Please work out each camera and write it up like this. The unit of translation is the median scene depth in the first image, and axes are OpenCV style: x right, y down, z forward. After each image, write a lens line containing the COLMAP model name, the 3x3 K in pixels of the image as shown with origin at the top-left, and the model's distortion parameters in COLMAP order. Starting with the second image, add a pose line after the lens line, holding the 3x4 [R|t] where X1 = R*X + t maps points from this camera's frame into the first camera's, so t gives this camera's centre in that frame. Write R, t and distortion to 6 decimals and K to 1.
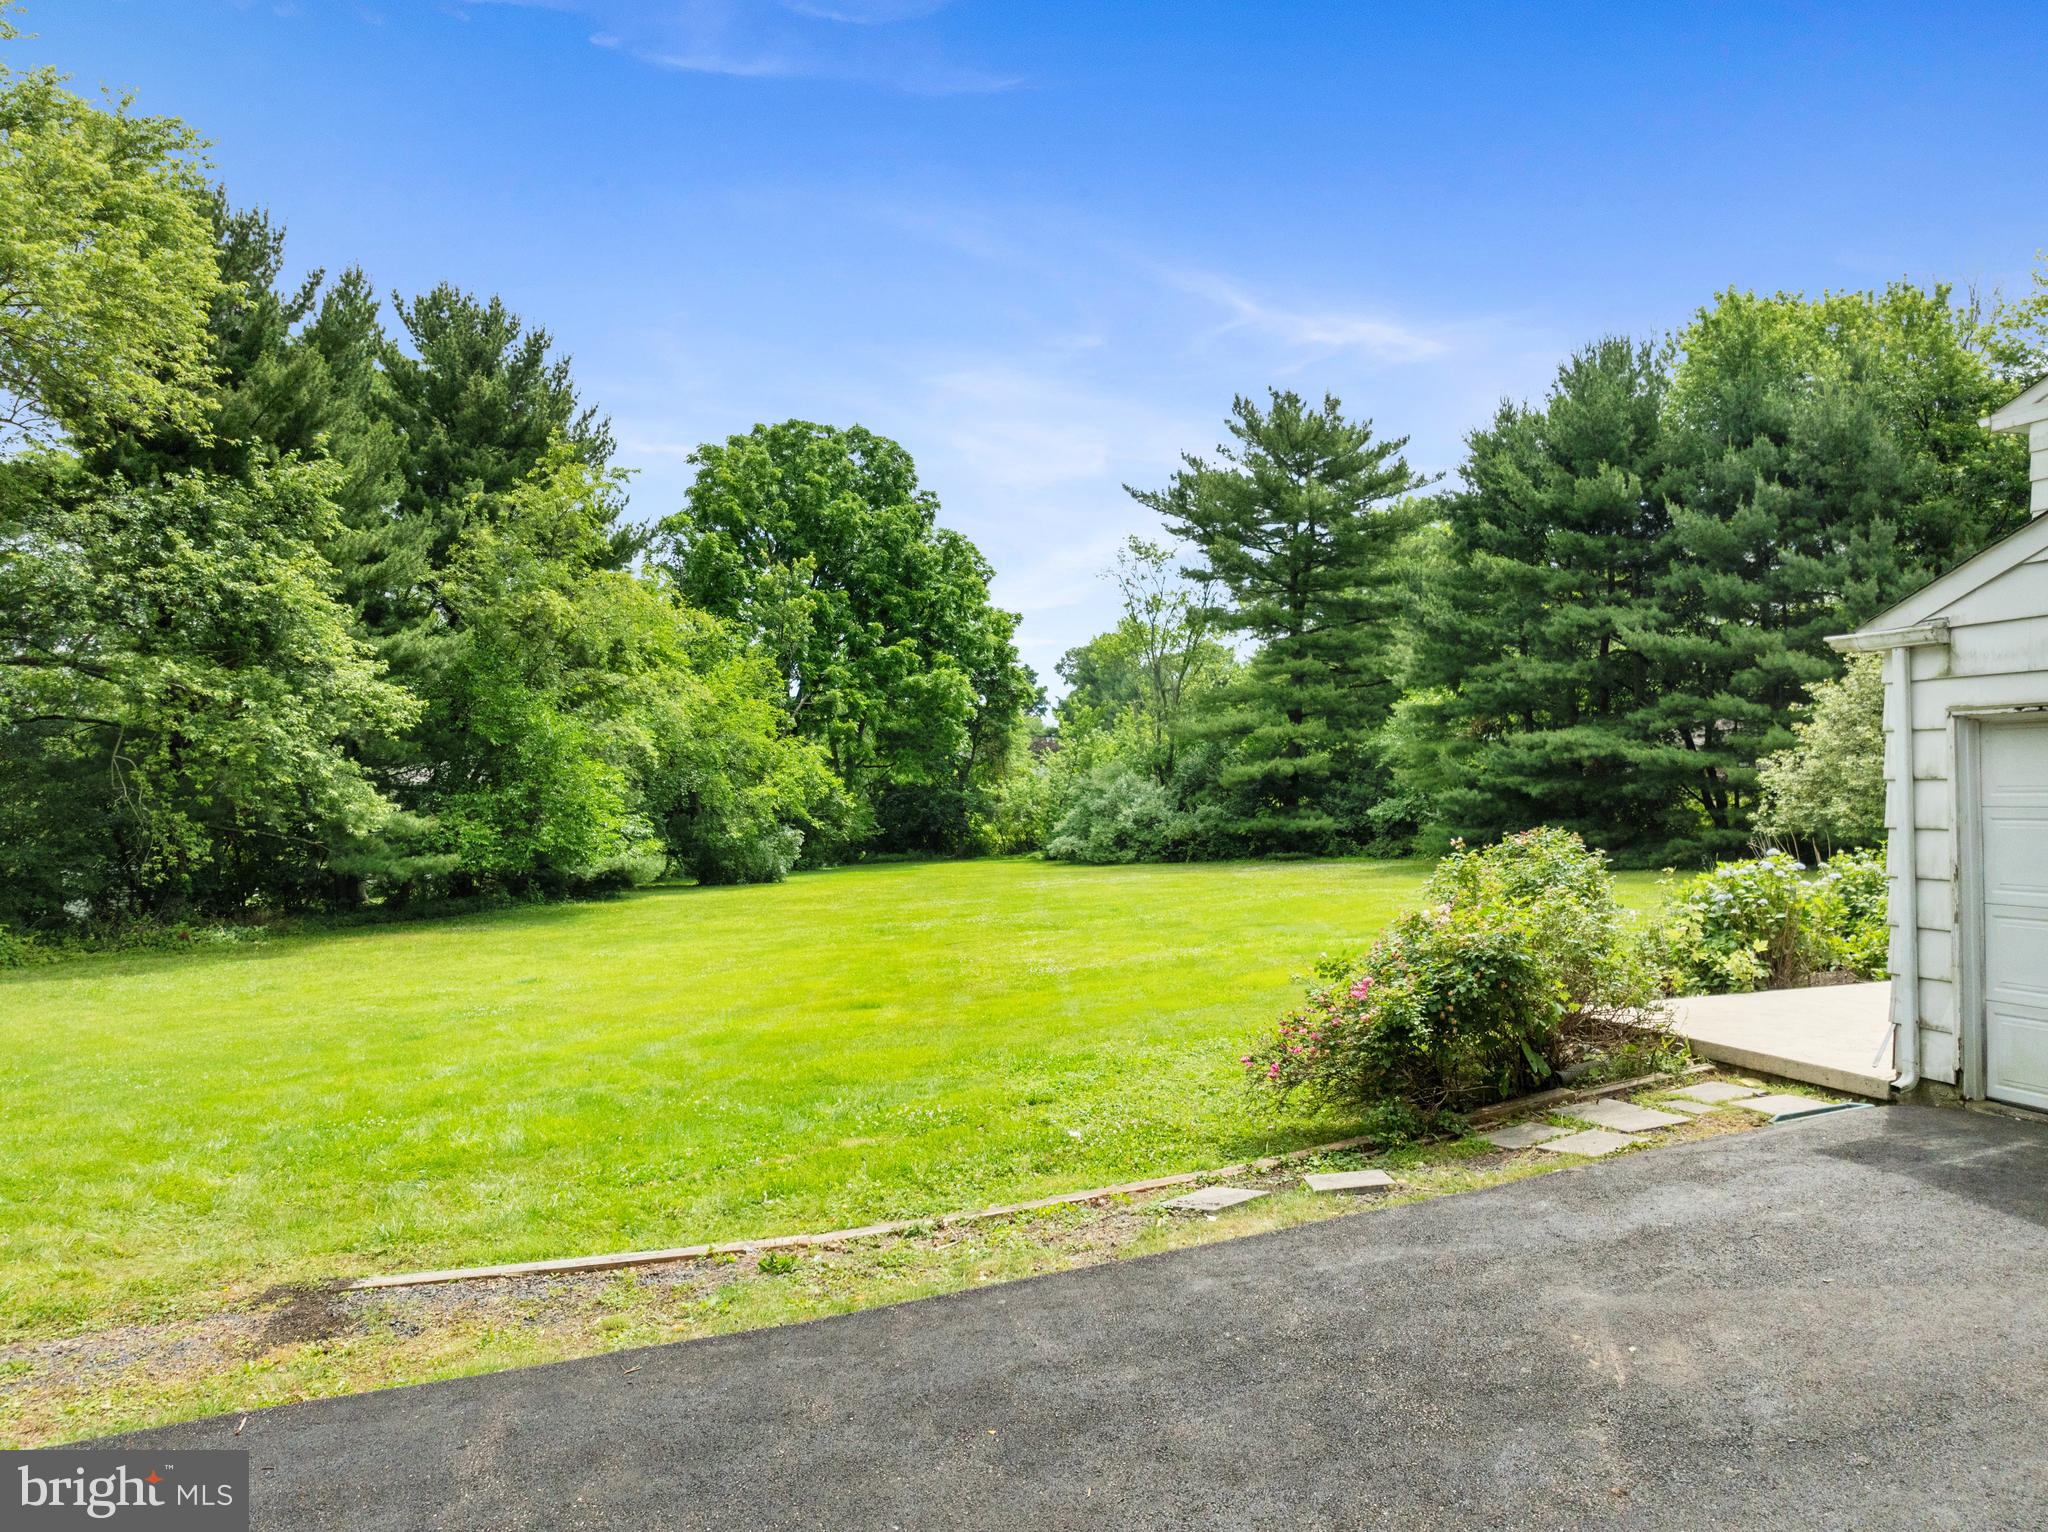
lens RADIAL K [[1492.0, 0, 1020.4], [0, 1492.0, 778.8], [0, 0, 1]] dist [-0.040804, 0.003262]
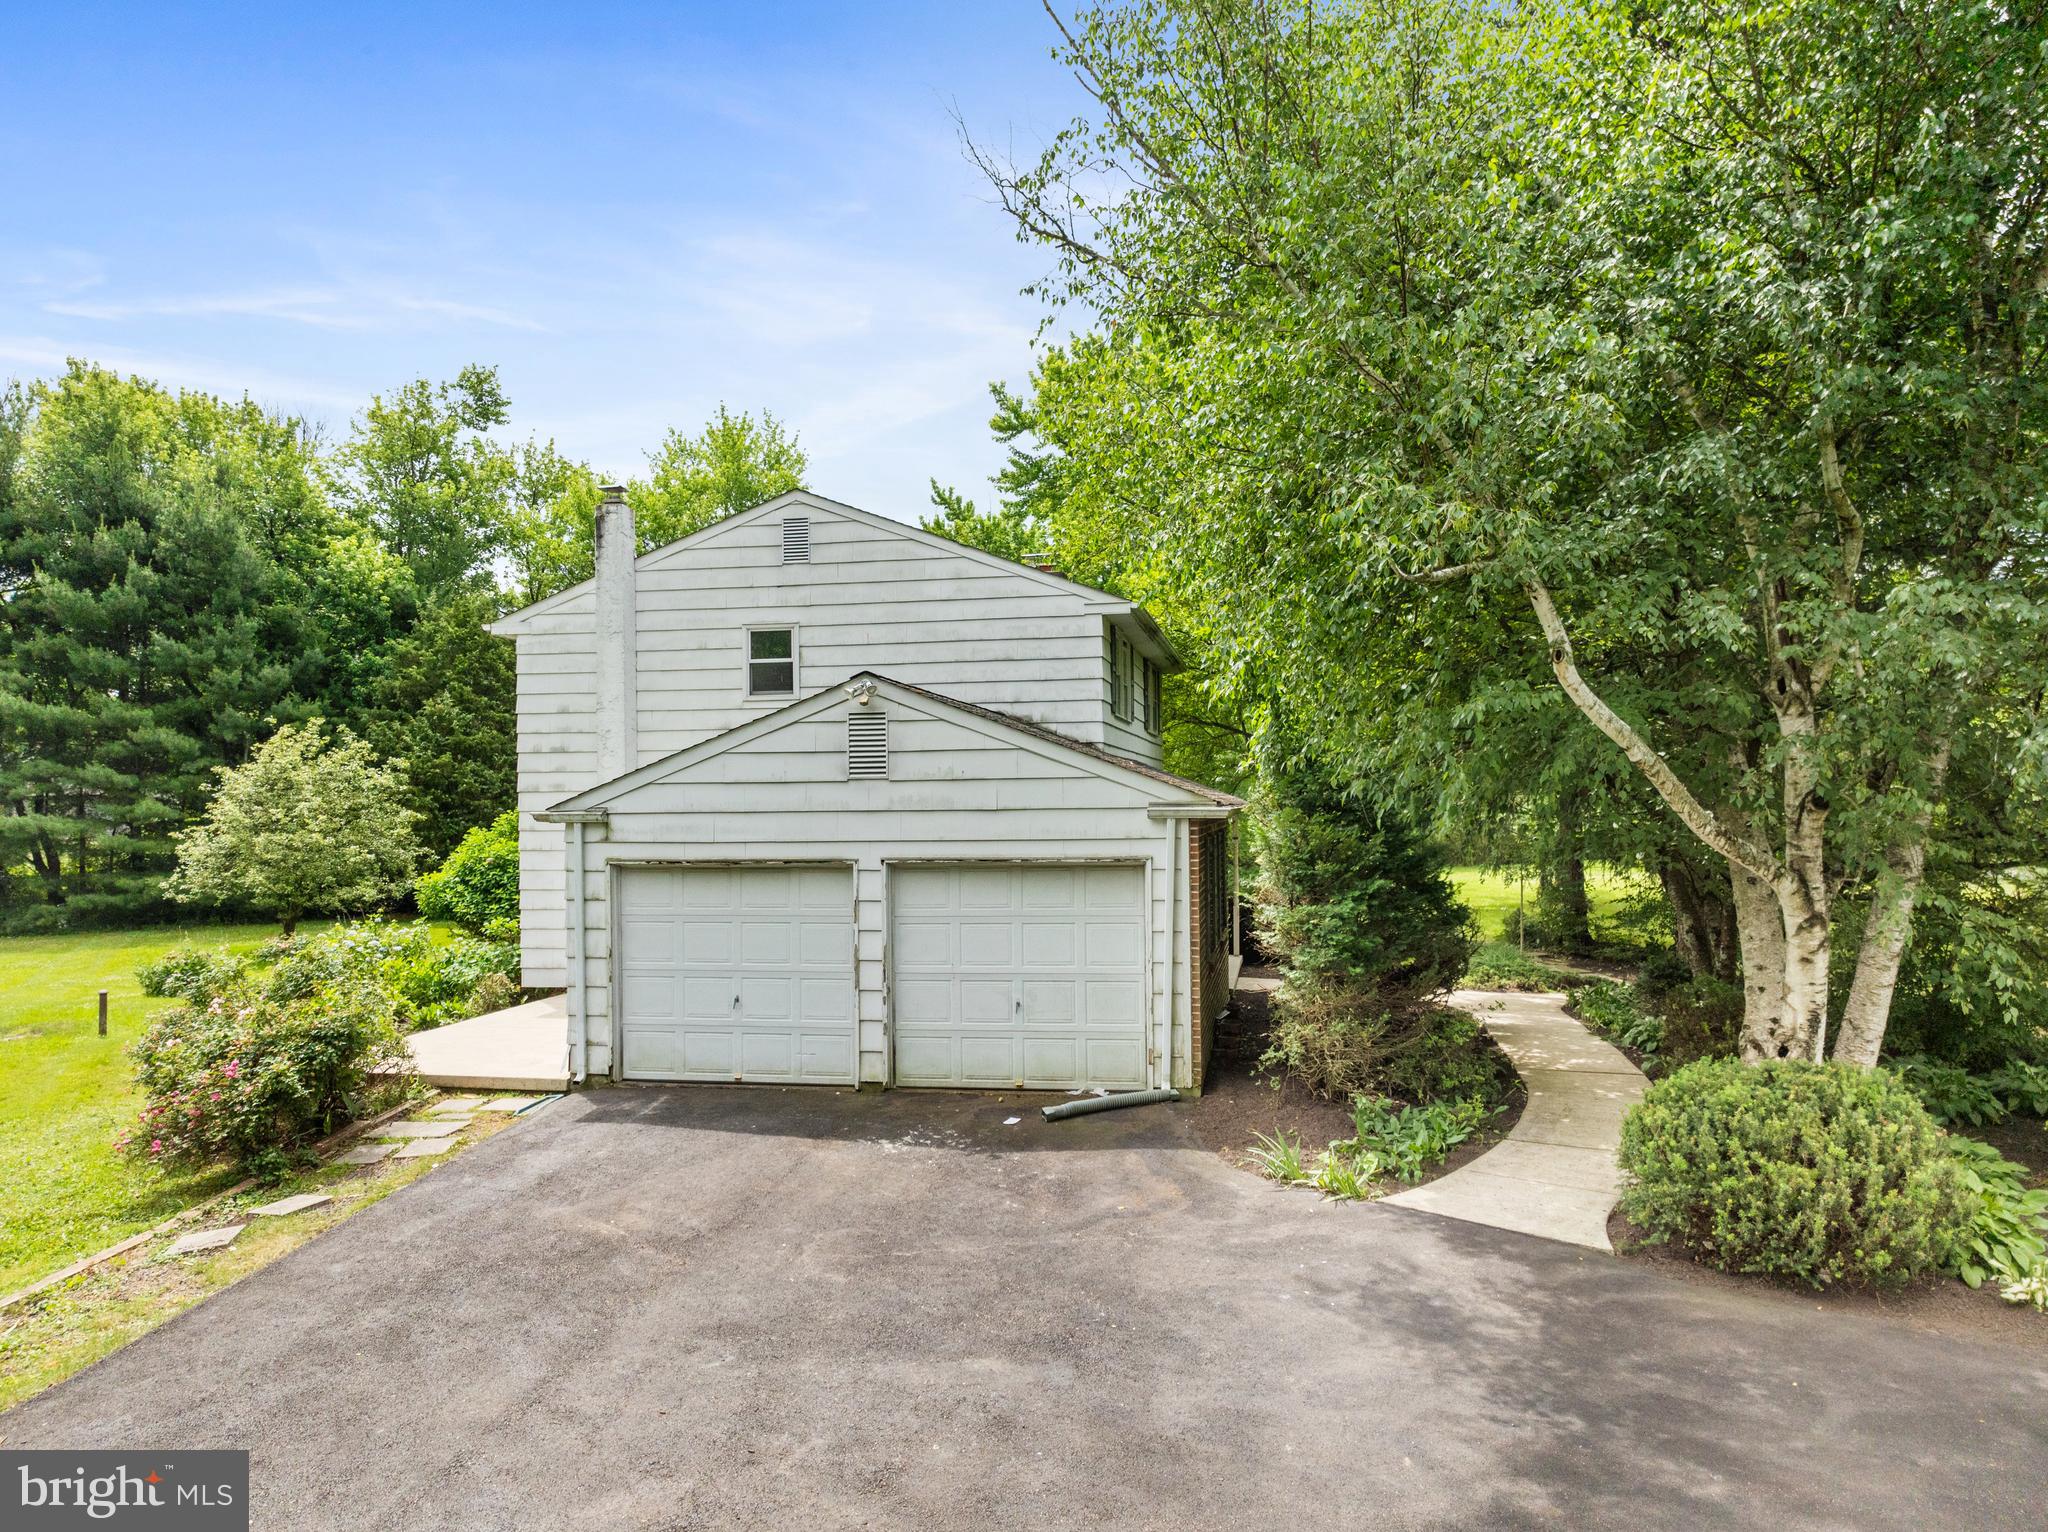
lens RADIAL K [[1492.0, 0, 1017.3], [0, 1492.0, 777.6], [0, 0, 1]] dist [-0.040804, 0.003262]
pose [[0.458786, 0.028325, 0.888095, -0.642860], [-0.003548, 0.999542, -0.030047, -0.083885], [-0.888540, 0.010634, 0.458677, -0.223974]]
